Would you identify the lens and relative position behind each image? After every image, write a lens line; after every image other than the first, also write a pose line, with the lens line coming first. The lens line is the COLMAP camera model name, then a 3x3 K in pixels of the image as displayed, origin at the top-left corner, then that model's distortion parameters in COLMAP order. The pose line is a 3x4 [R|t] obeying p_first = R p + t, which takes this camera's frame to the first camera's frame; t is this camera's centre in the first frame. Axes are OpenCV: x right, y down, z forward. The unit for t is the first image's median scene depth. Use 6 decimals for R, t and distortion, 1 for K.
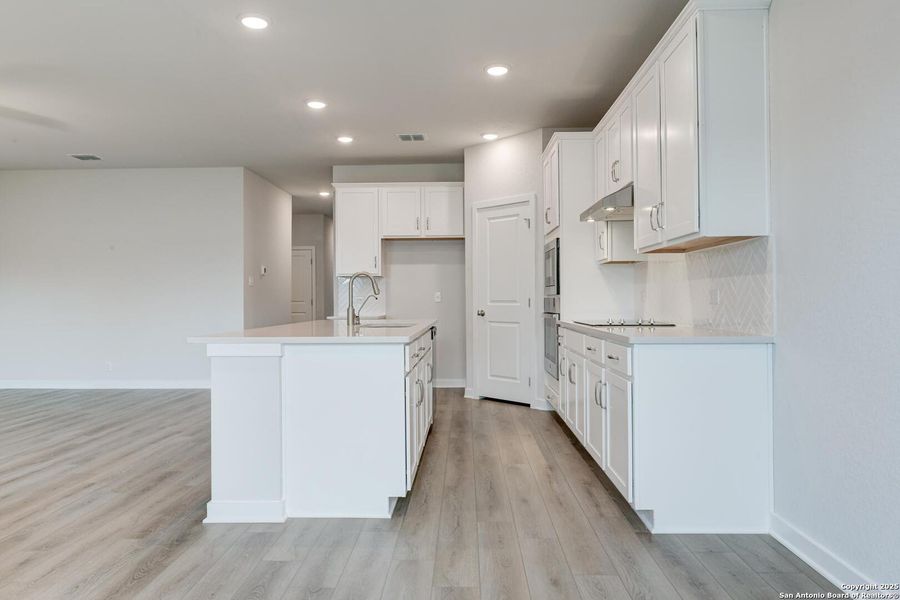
lens RADIAL K [[598.0, 0, 437.8], [0, 598.0, 292.0], [0, 0, 1]] dist [-0.003848, -0.002139]
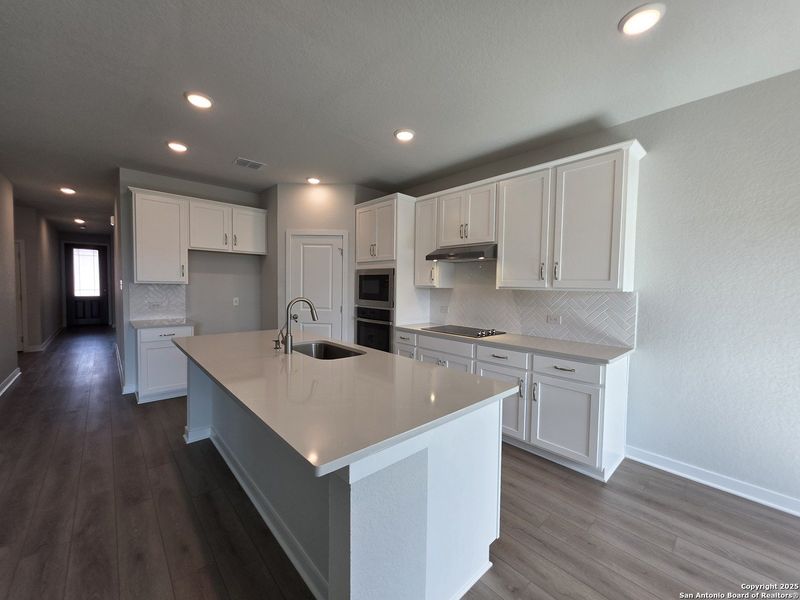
lens RADIAL K [[322.7, 0, 398.3], [0, 322.7, 301.7], [0, 0, 1]] dist [0.003177, 0.000902]
pose [[0.711183, -0.022506, 0.702647, -0.275274], [-0.026497, 0.997919, 0.058783, -0.046635], [-0.702508, -0.060423, 0.709106, 0.363530]]
